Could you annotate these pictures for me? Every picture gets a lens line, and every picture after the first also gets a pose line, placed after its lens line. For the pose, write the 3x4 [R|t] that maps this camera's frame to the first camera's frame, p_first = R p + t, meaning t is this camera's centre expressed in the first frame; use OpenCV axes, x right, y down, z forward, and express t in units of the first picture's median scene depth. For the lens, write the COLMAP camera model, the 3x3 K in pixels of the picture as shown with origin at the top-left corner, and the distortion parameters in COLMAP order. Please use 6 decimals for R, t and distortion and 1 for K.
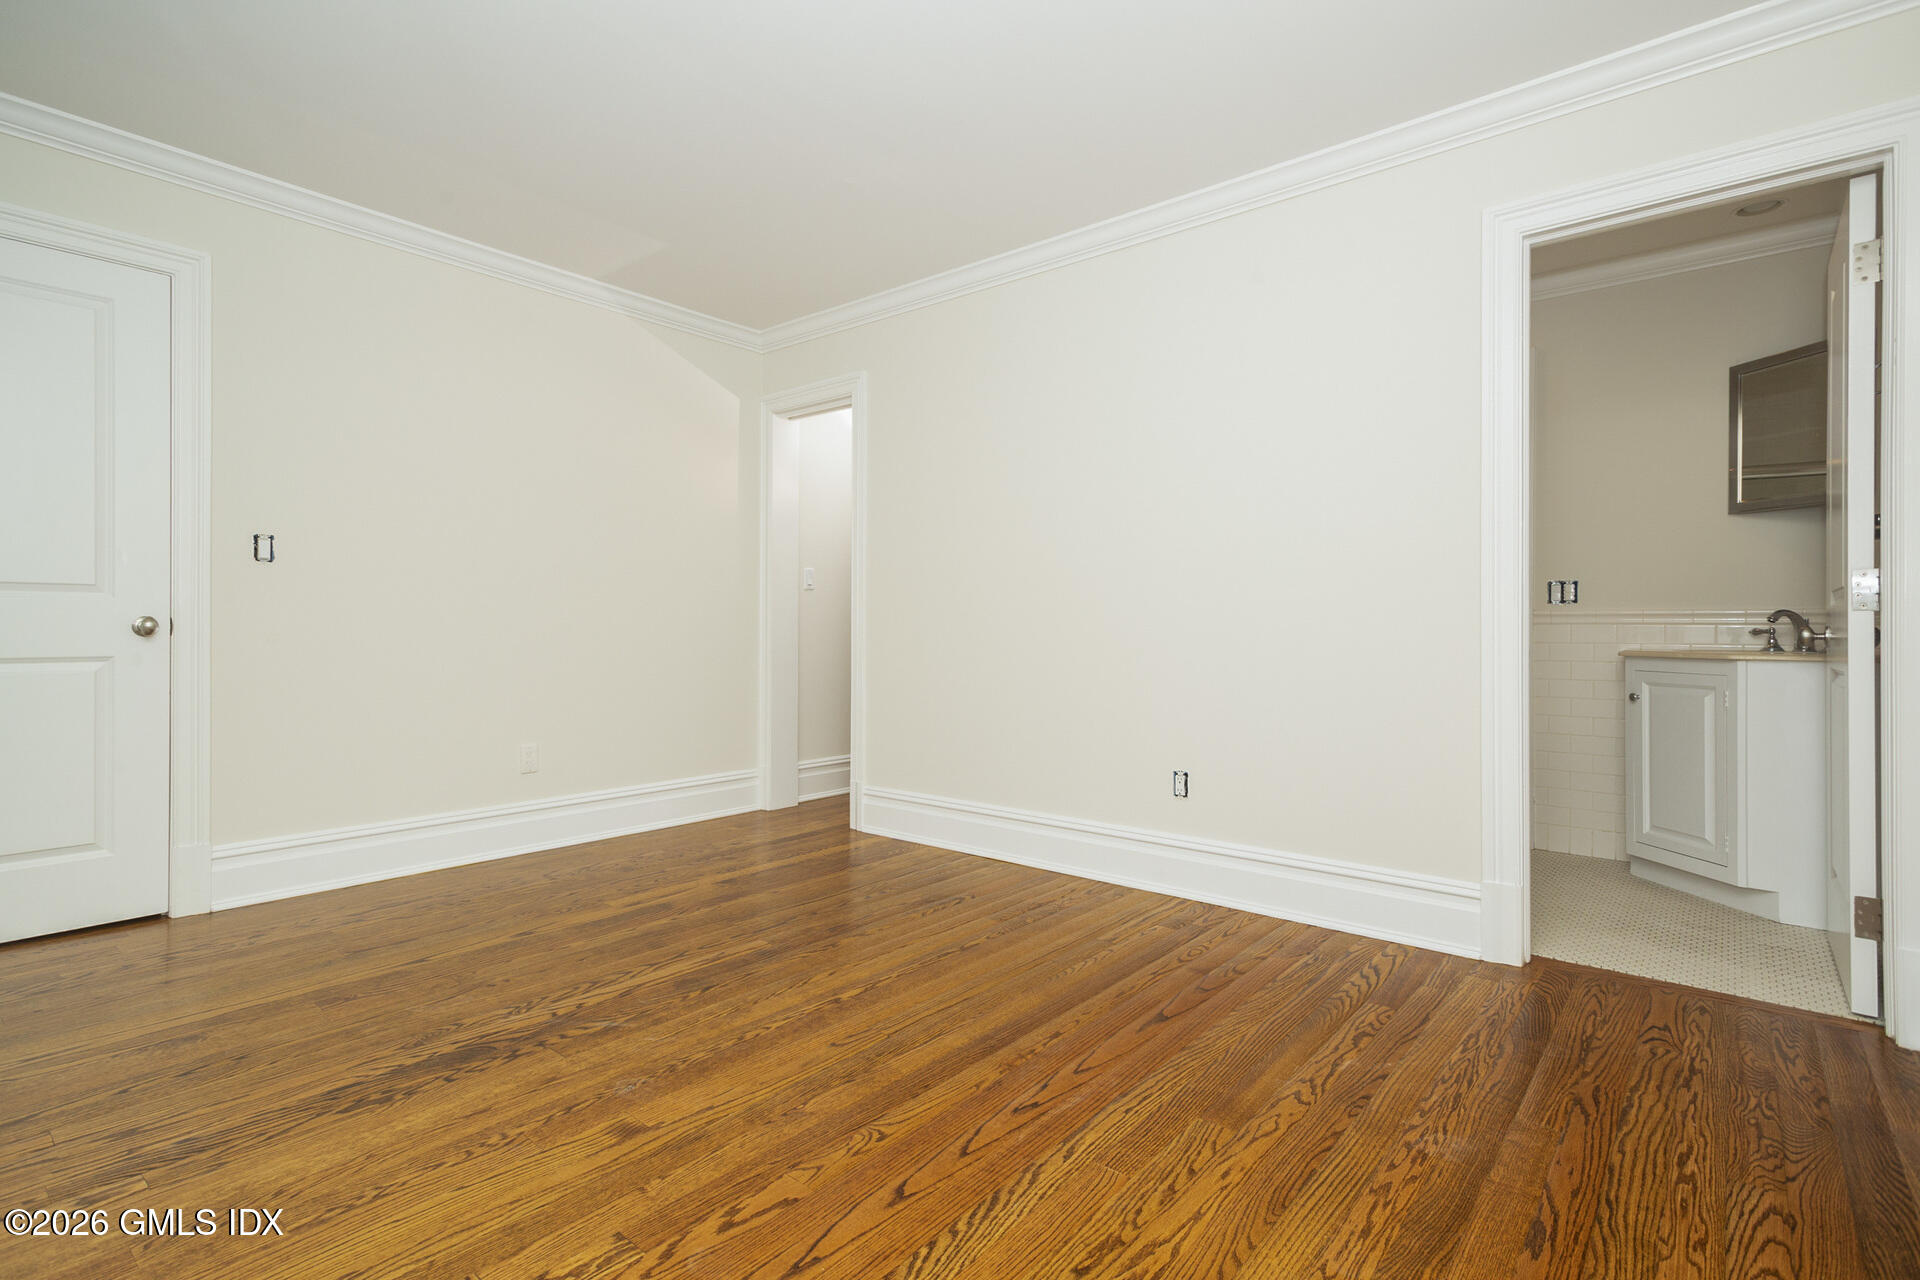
lens RADIAL K [[921.7, 0, 957.8], [0, 921.7, 634.0], [0, 0, 1]] dist [-0.000594, 0.000379]
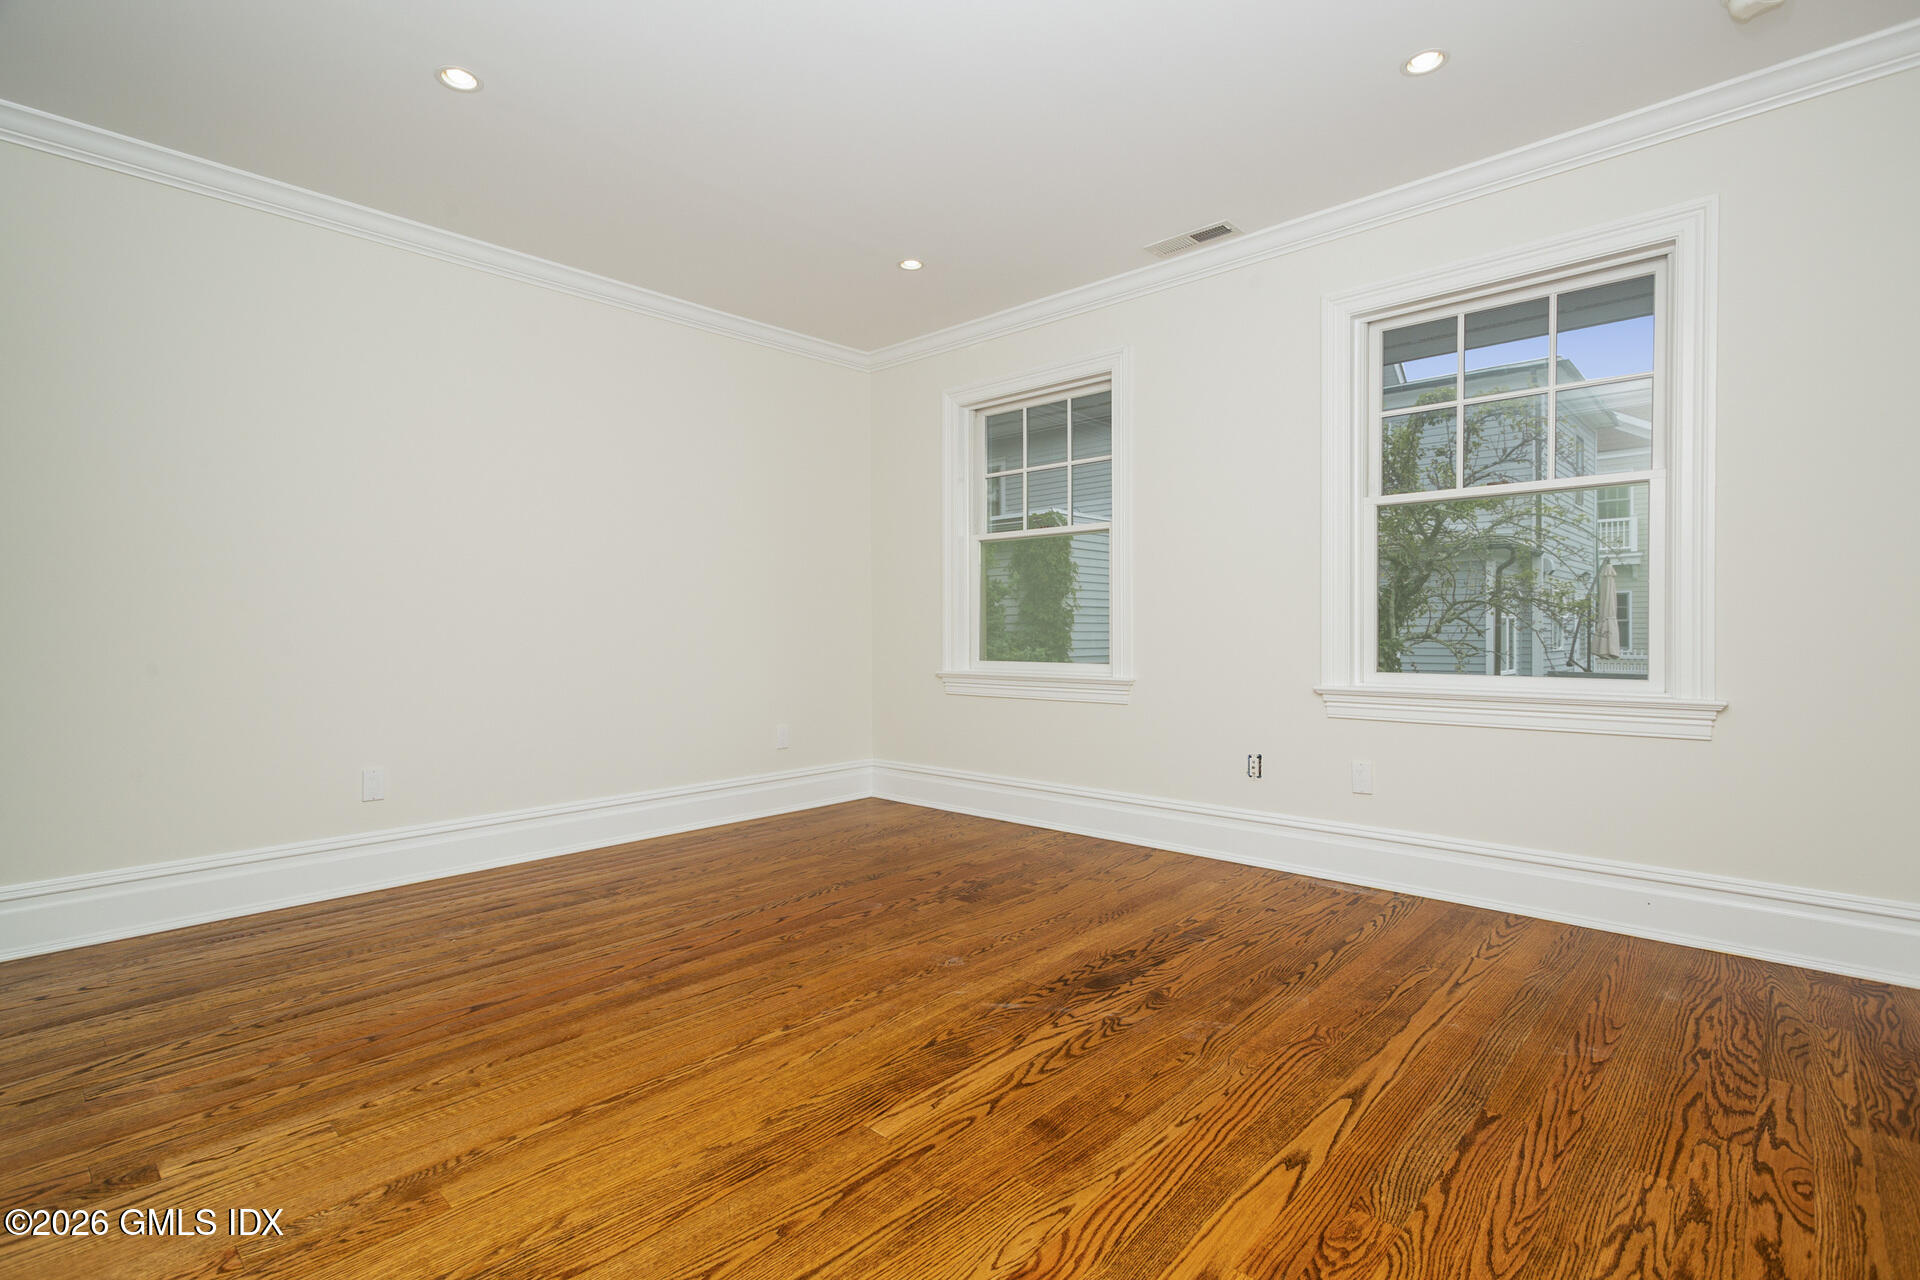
lens RADIAL K [[921.7, 0, 962.2], [0, 921.7, 635.7], [0, 0, 1]] dist [-0.000594, 0.000379]
pose [[-0.998831, 0.000227, 0.048344, -0.380948], [0.000807, 0.999928, 0.011971, -0.011036], [-0.048338, 0.011996, -0.998759, 2.065765]]
